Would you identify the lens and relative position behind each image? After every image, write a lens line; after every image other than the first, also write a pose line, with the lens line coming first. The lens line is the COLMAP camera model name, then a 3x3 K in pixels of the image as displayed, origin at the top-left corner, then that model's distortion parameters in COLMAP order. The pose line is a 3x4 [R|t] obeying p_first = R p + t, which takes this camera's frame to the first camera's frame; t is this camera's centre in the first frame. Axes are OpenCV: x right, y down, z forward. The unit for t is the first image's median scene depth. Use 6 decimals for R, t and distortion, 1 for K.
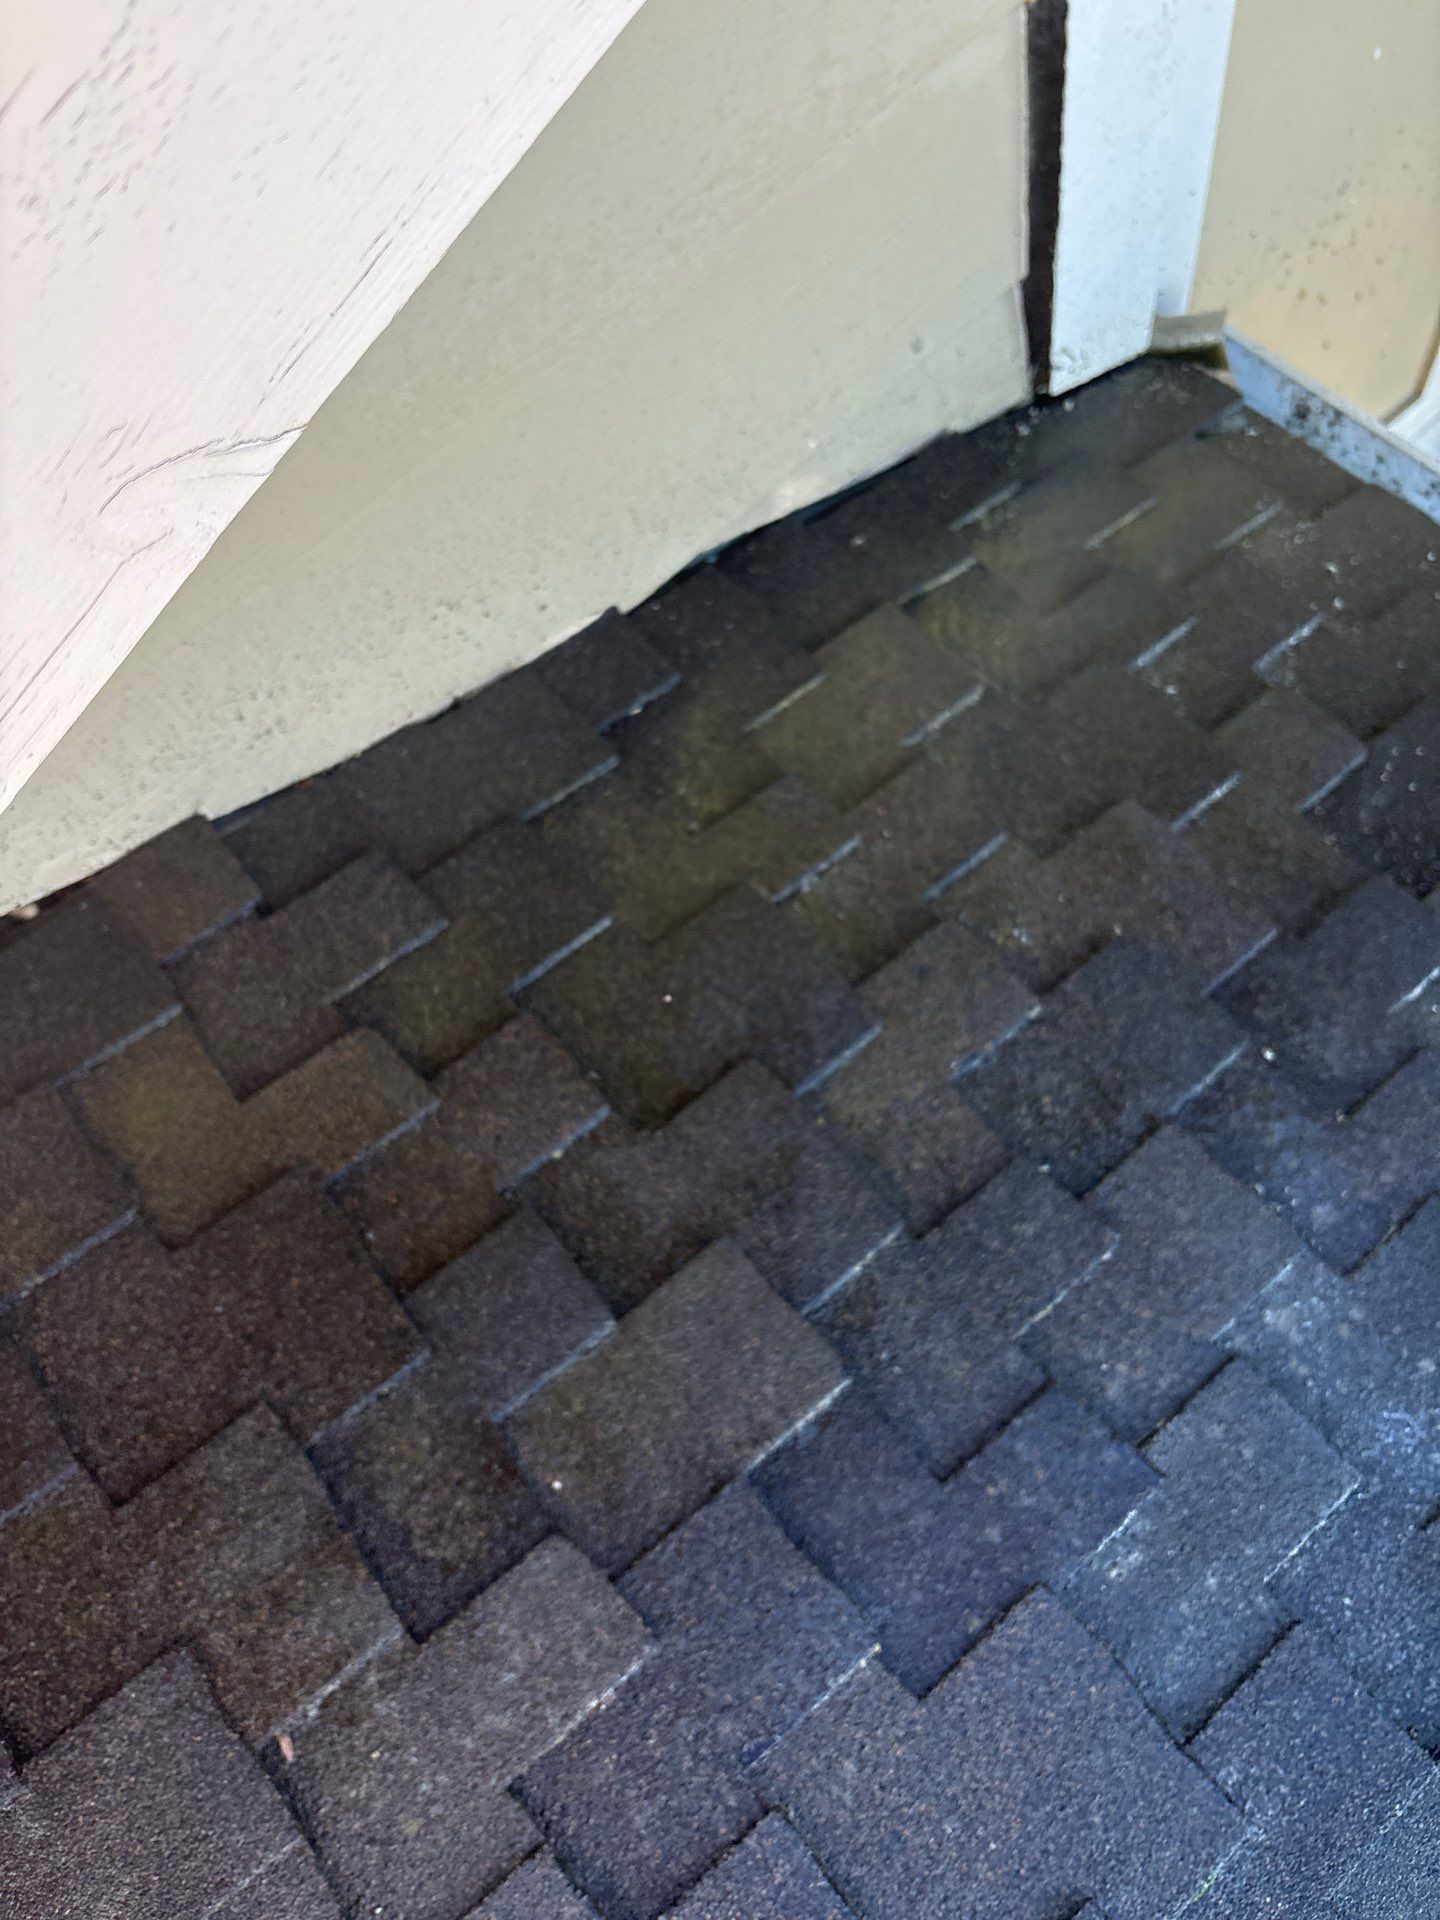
lens RADIAL K [[1434.5, 0, 720.0], [0, 1434.5, 960.0], [0, 0, 1]] dist [0.049490, -0.066369]
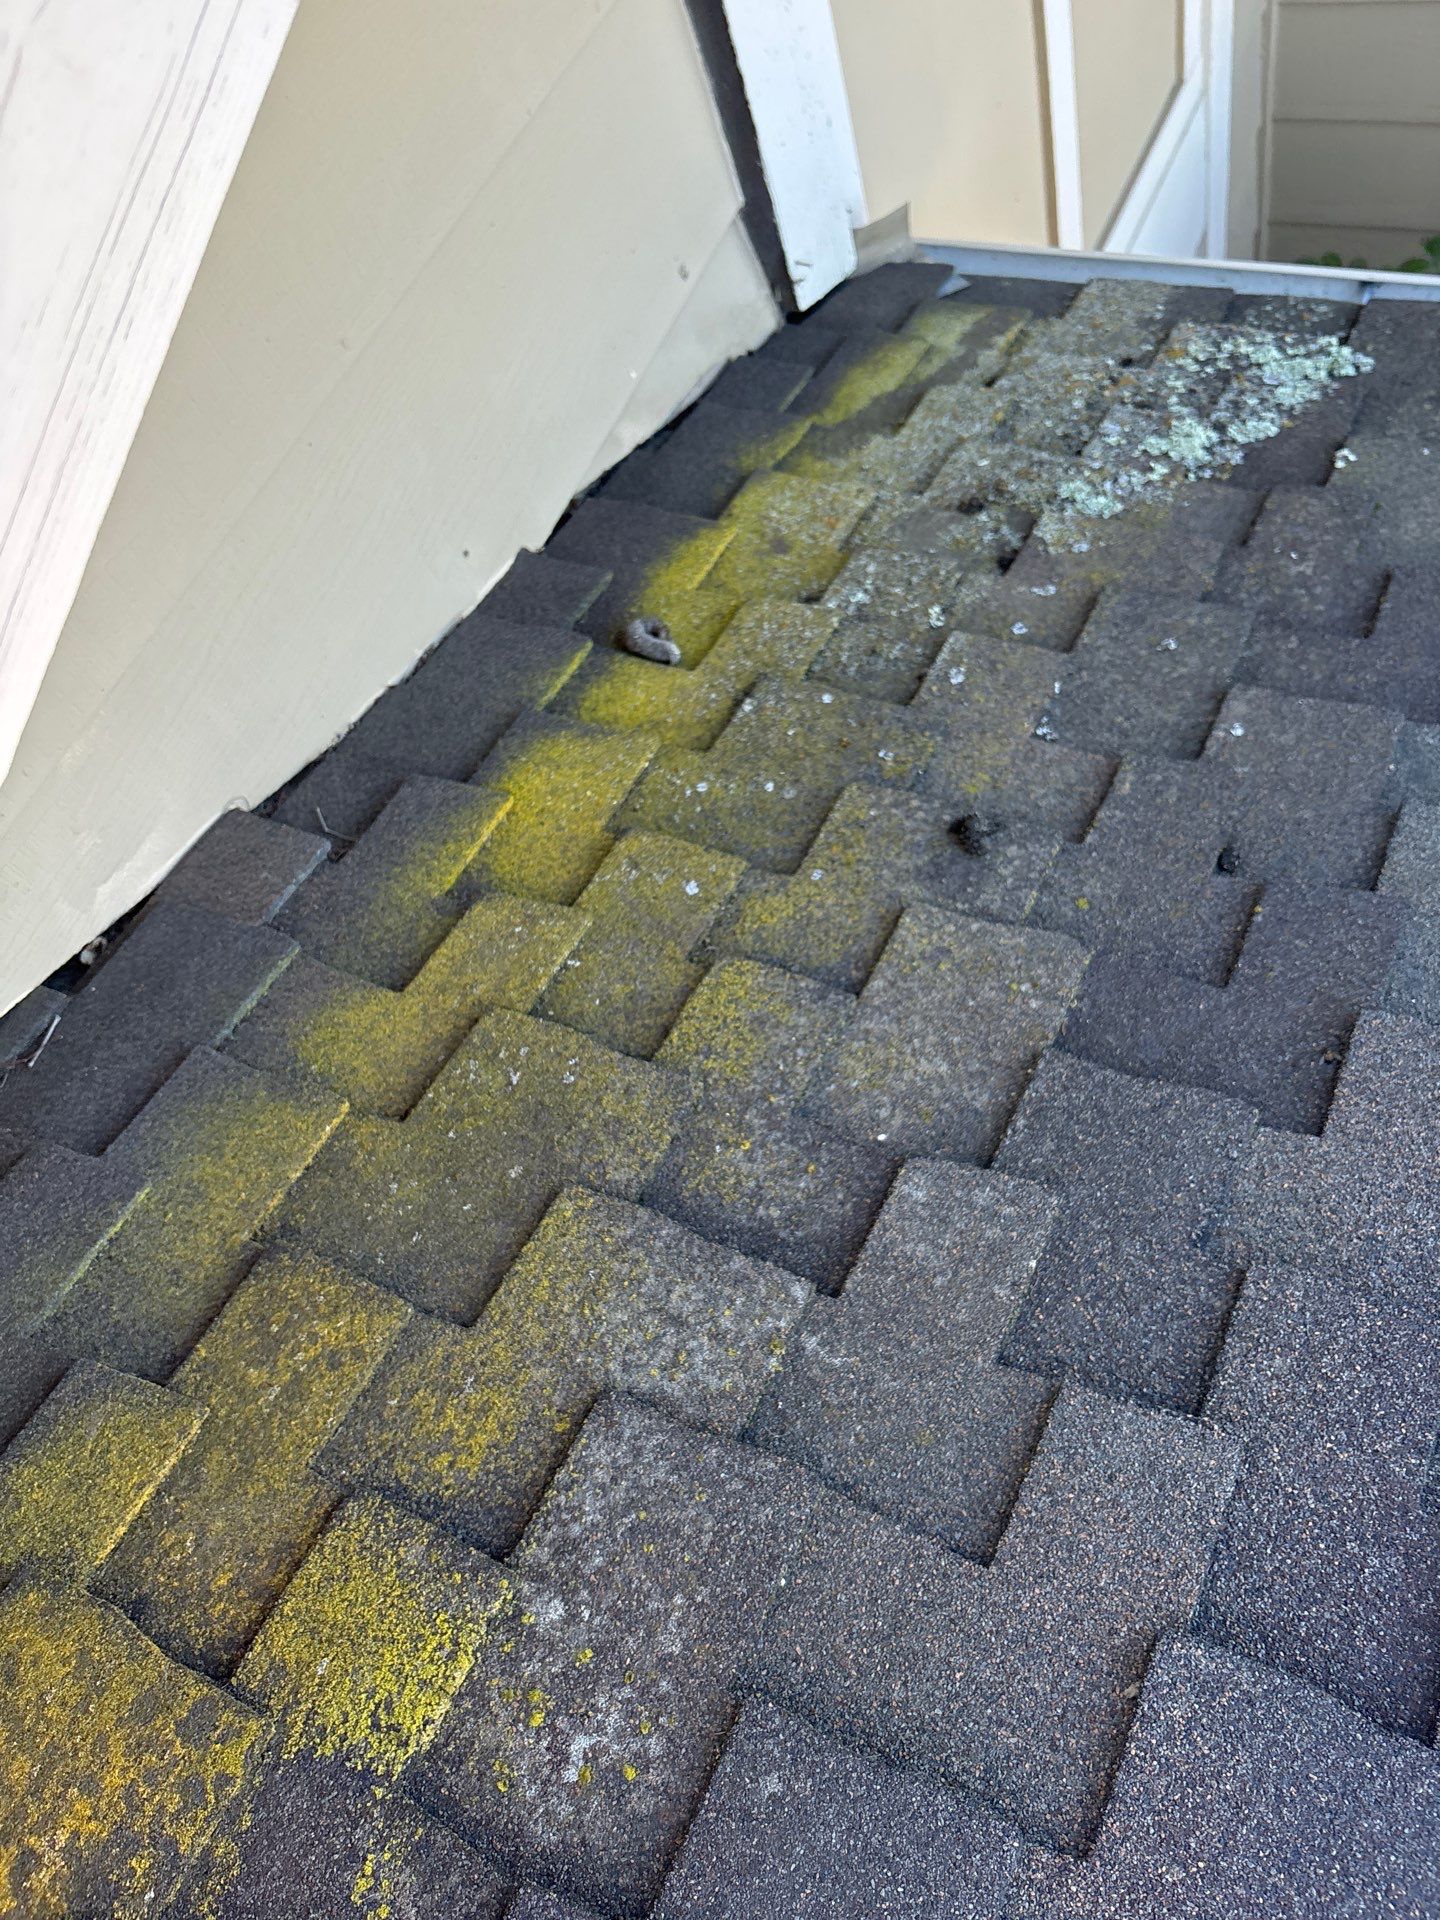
lens RADIAL K [[1417.2, 0, 724.2], [0, 1417.2, 1048.6], [0, 0, 1]] dist [0.057783, -0.085341]
pose [[0.910196, -0.386398, 0.149128, -0.322350], [0.406606, 0.902156, -0.144176, 0.396842], [-0.078828, 0.191865, 0.978251, 0.064918]]
